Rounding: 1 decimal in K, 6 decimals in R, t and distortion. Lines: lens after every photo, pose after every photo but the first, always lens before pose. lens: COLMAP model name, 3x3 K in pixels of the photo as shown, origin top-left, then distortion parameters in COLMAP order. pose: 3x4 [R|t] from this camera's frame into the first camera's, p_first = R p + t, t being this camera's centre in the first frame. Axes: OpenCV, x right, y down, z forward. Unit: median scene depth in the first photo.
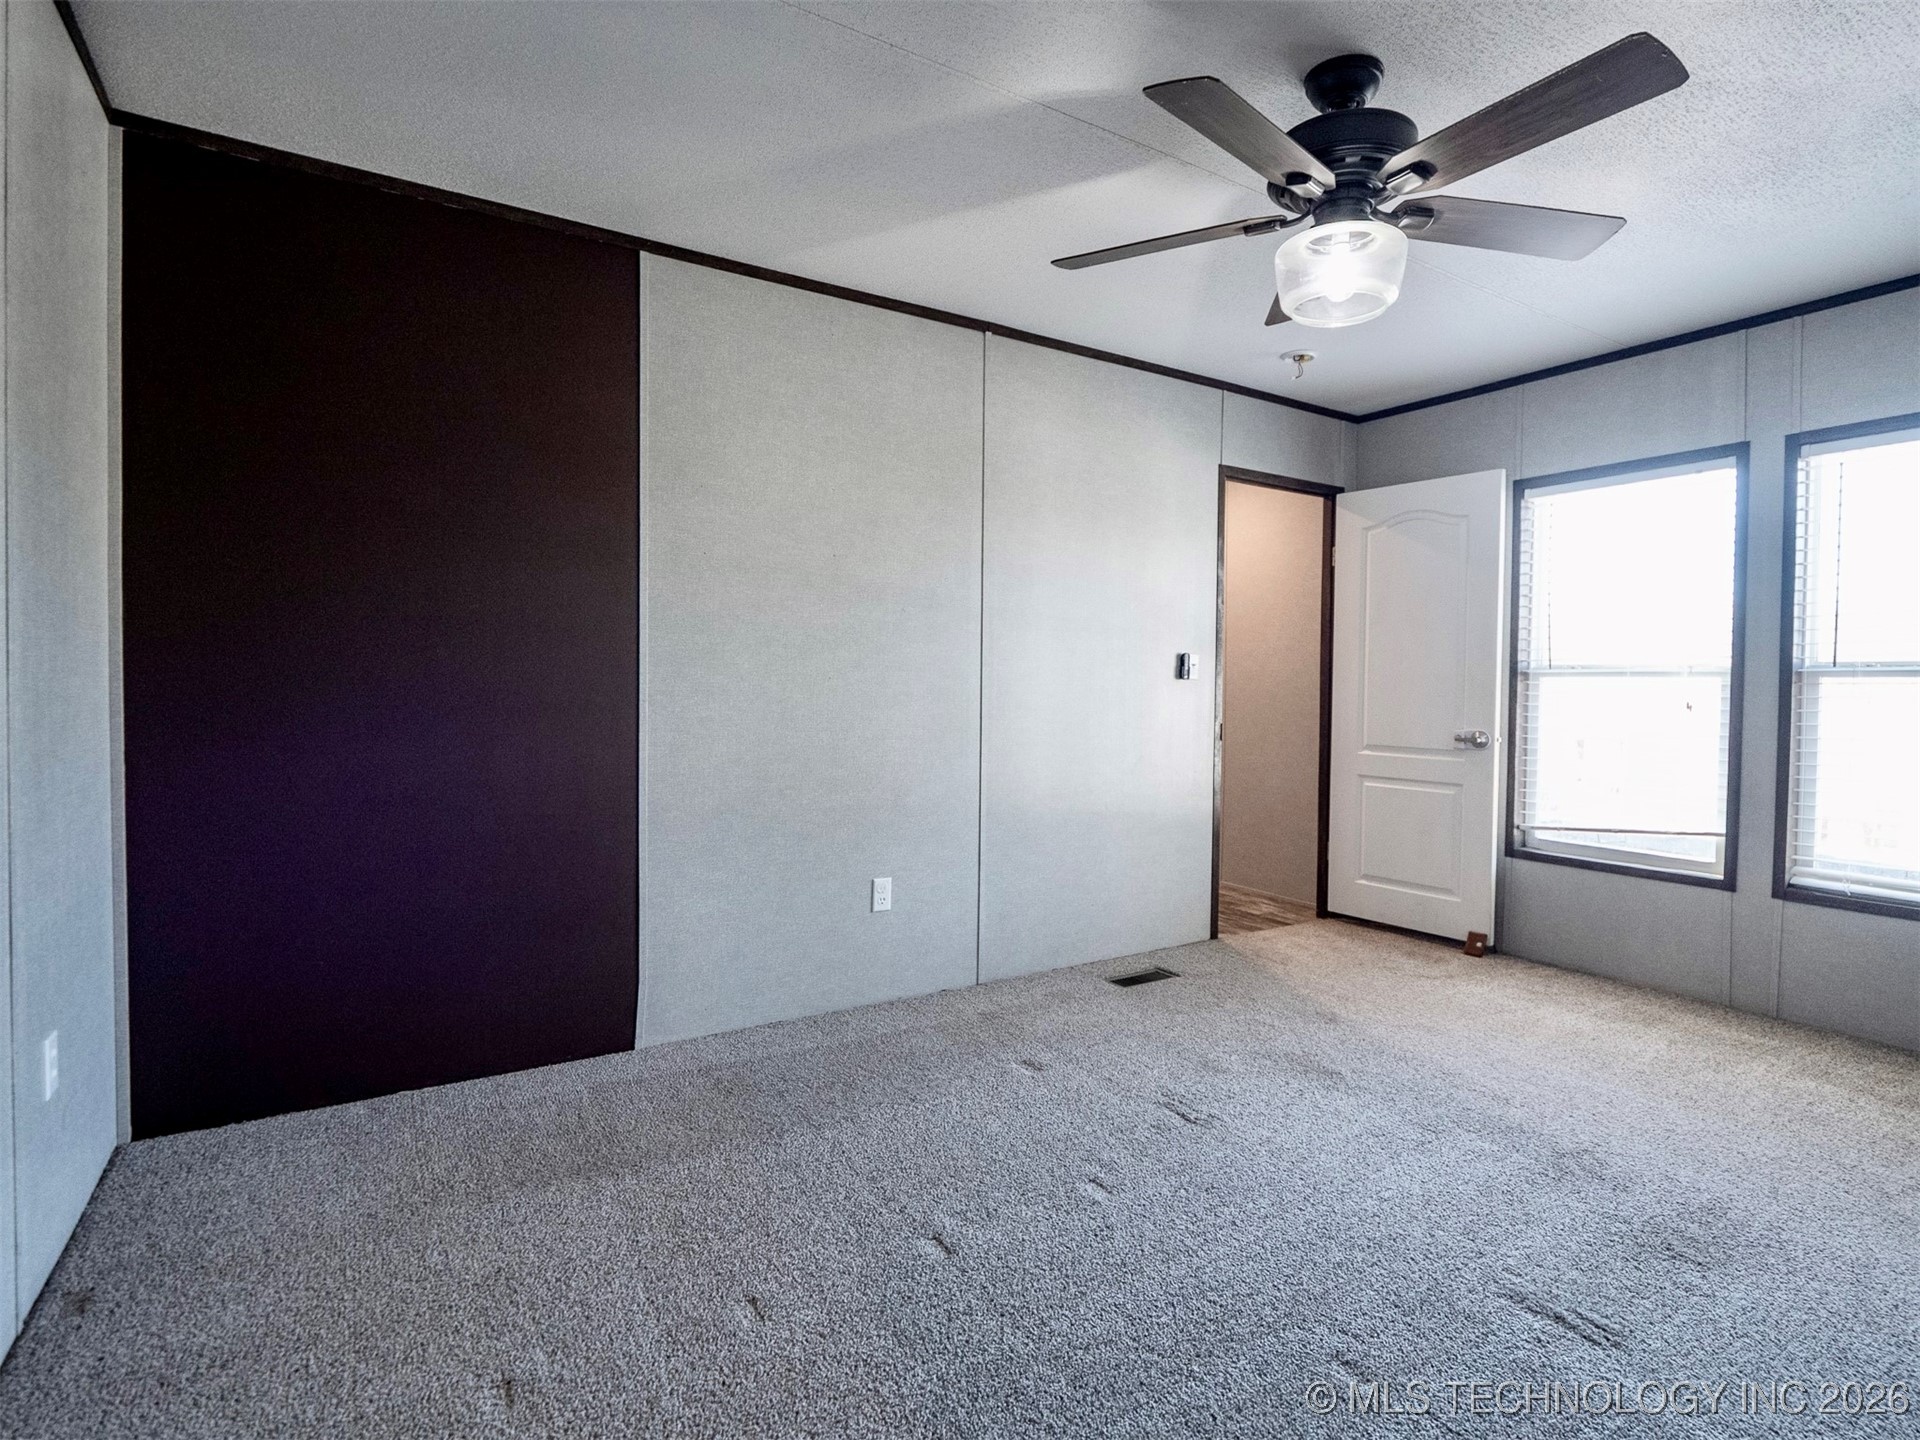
lens RADIAL K [[968.3, 0, 981.1], [0, 968.3, 705.4], [0, 0, 1]] dist [-0.010779, -0.000162]
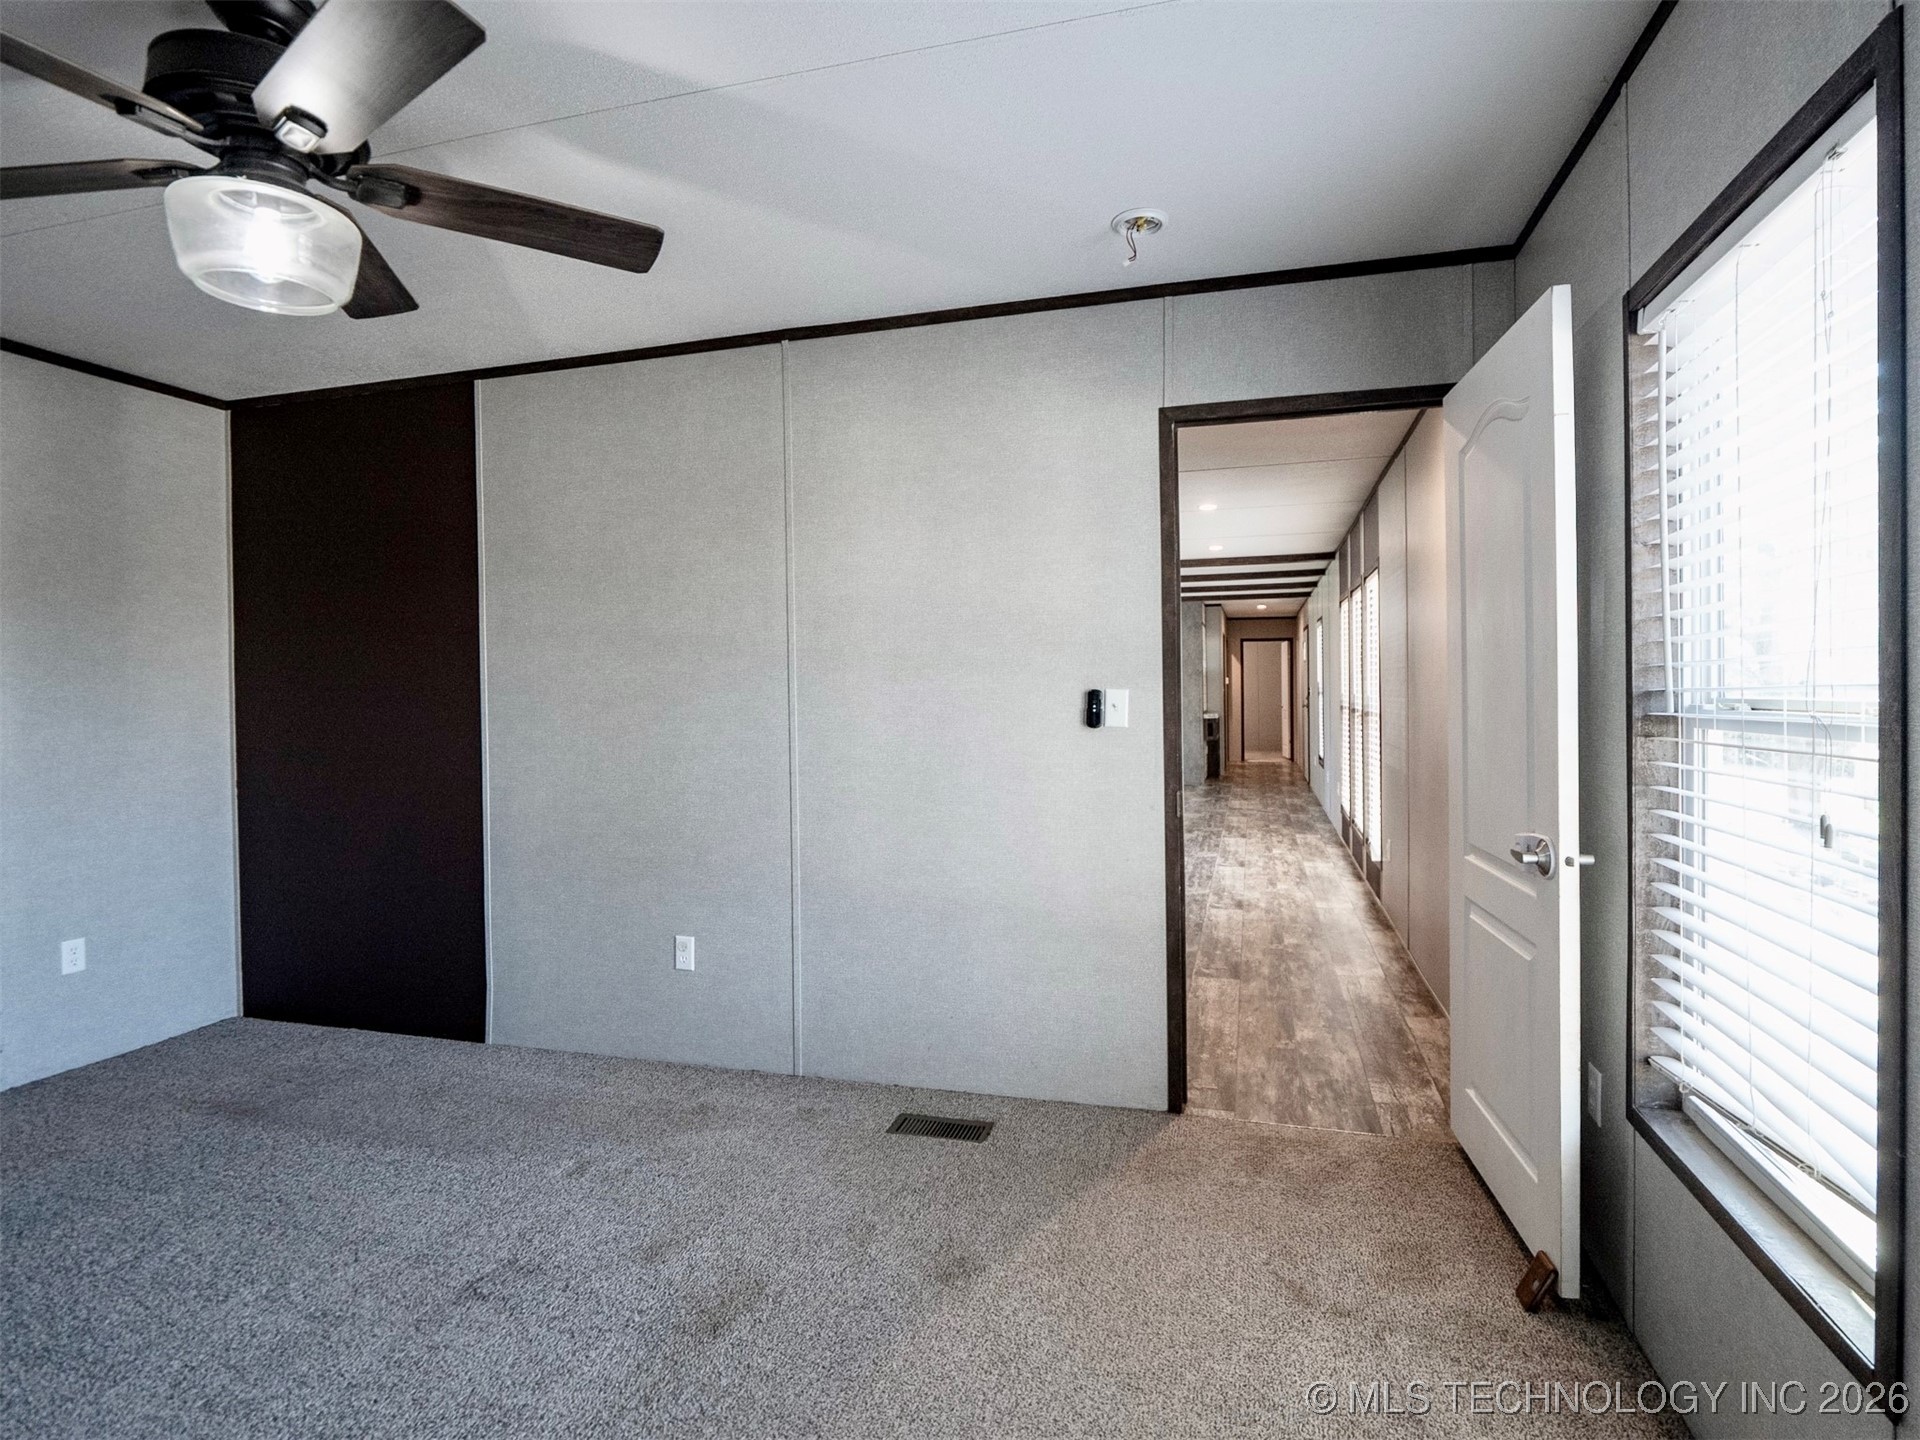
lens RADIAL K [[980.1, 0, 982.7], [0, 980.1, 705.7], [0, 0, 1]] dist [-0.009745, -0.000710]
pose [[0.667585, -0.010550, -0.744459, 0.830827], [-0.001611, 0.999877, -0.015613, -0.038169], [0.744532, 0.011622, 0.667485, 0.562609]]
